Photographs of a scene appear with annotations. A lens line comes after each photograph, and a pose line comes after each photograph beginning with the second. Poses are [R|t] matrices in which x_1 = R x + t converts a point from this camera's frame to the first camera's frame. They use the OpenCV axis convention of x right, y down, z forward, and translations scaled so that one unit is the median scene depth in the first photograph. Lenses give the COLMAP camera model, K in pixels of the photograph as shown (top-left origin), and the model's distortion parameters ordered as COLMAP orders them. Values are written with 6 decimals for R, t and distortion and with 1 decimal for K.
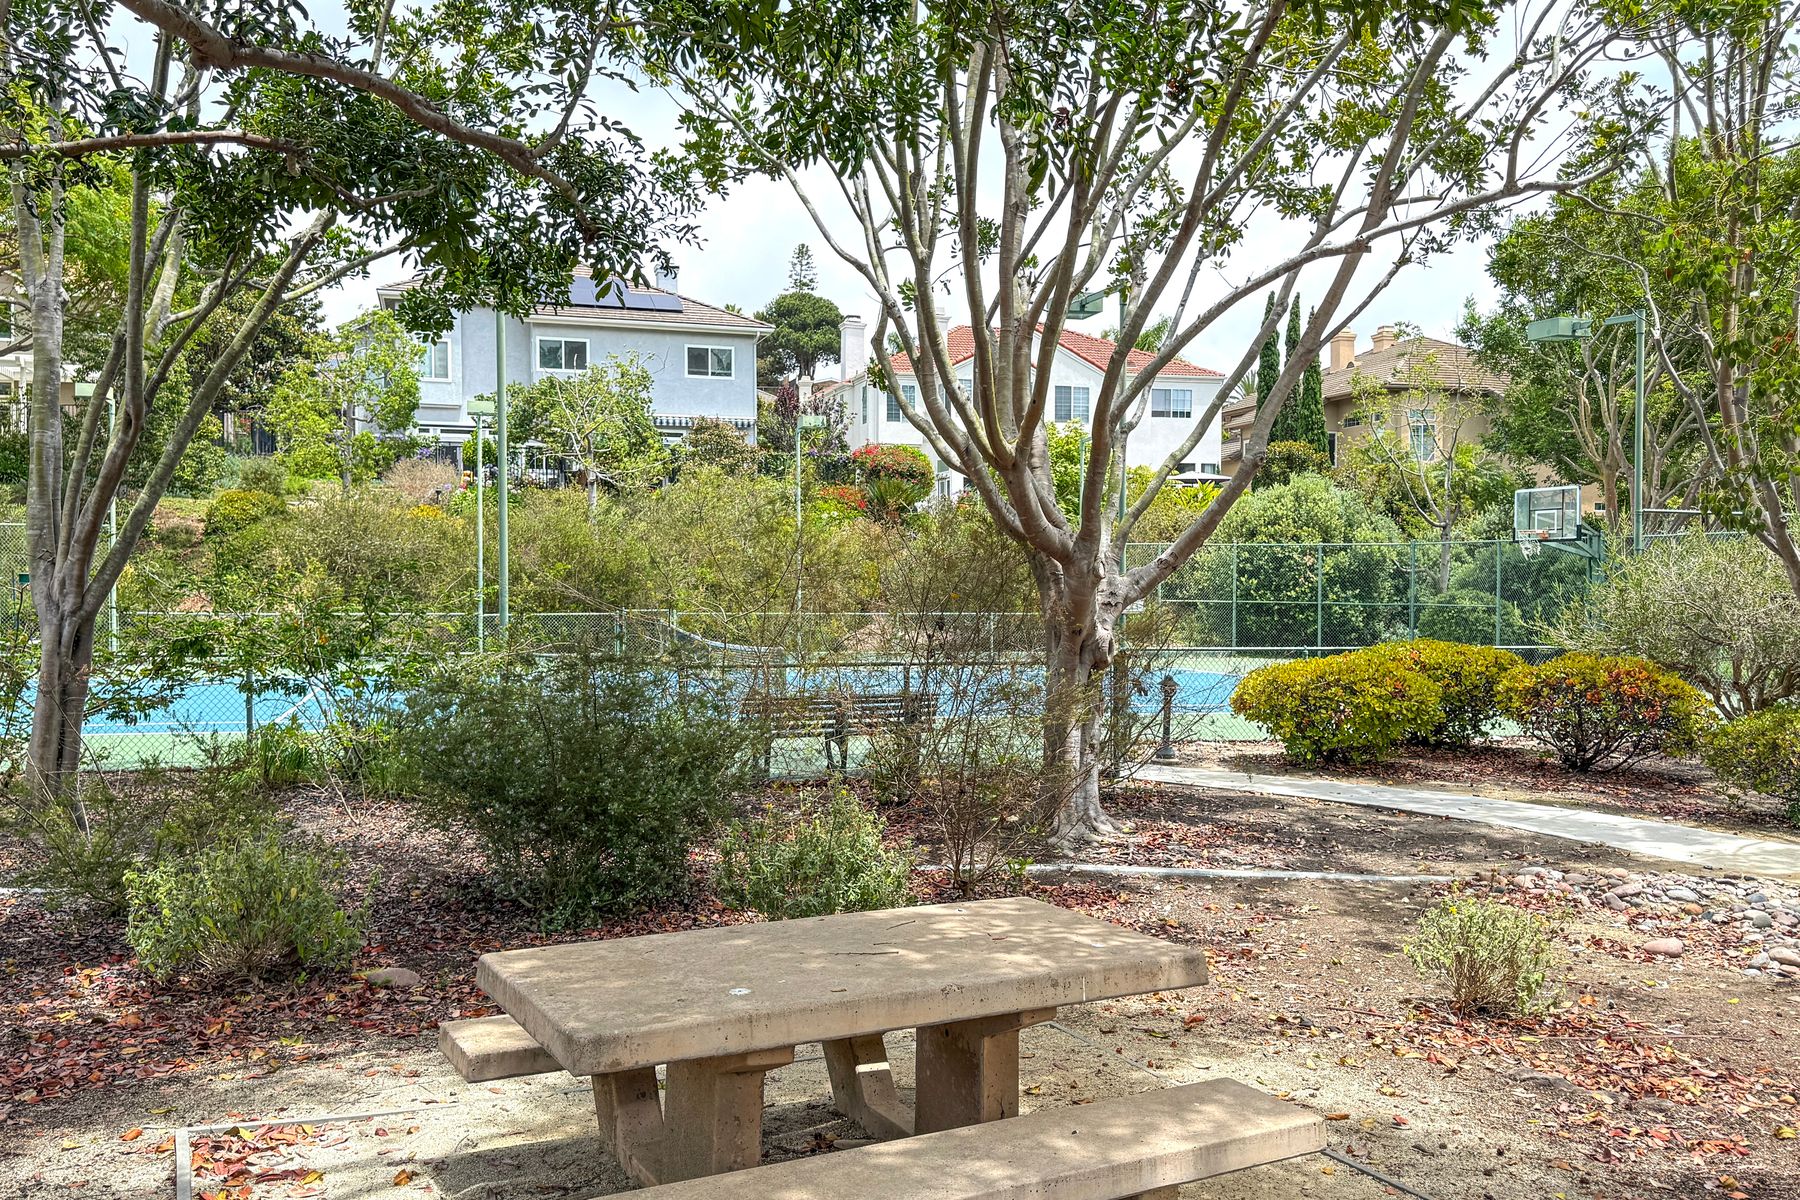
lens RADIAL K [[1494.0, 0, 896.0], [0, 1494.0, 598.7], [0, 0, 1]] dist [0.067923, -0.090842]
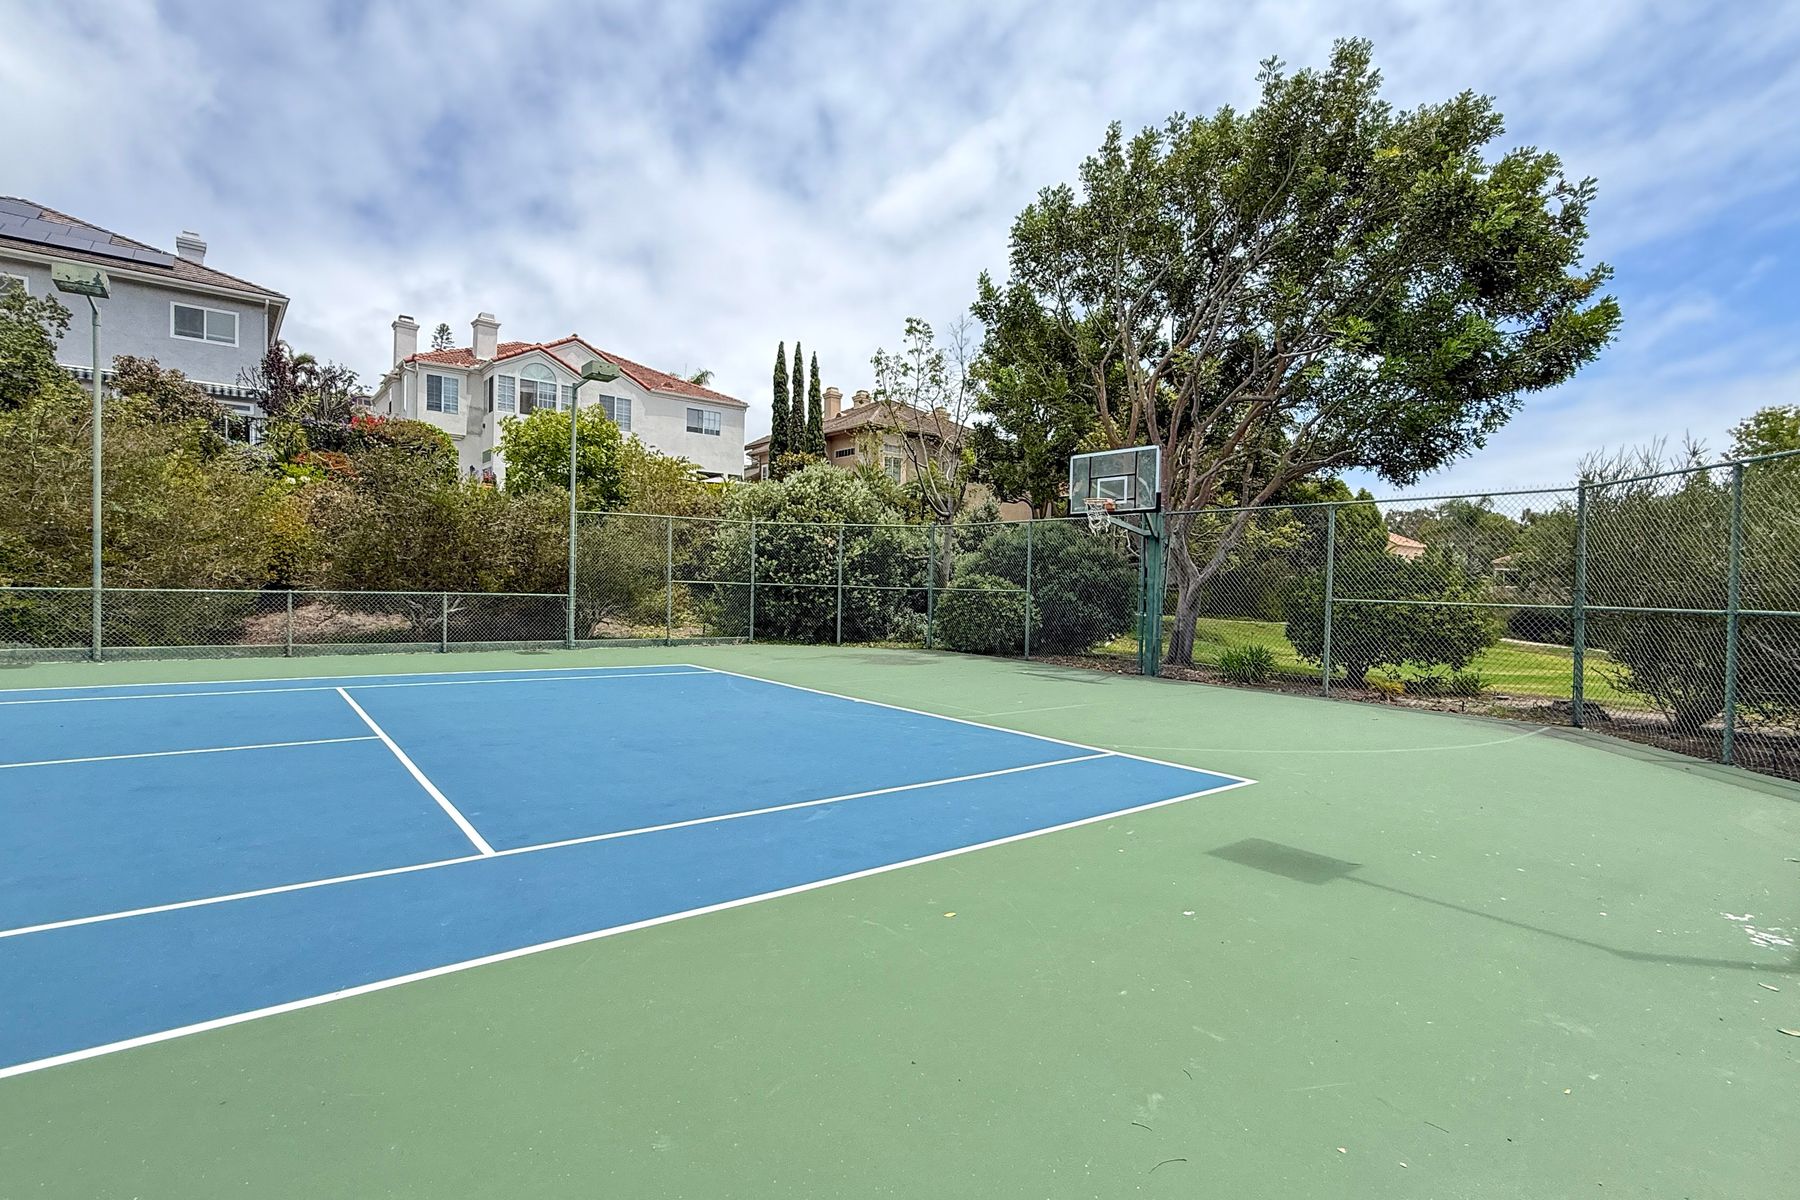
lens RADIAL K [[859.2, 0, 900.7], [0, 859.2, 602.5], [0, 0, 1]] dist [0.013681, -0.002998]
pose [[0.924349, 0.007180, 0.381481, 0.106077], [-0.013741, 0.999801, 0.014476, 0.004525], [-0.381301, -0.018623, 0.924263, 0.467895]]
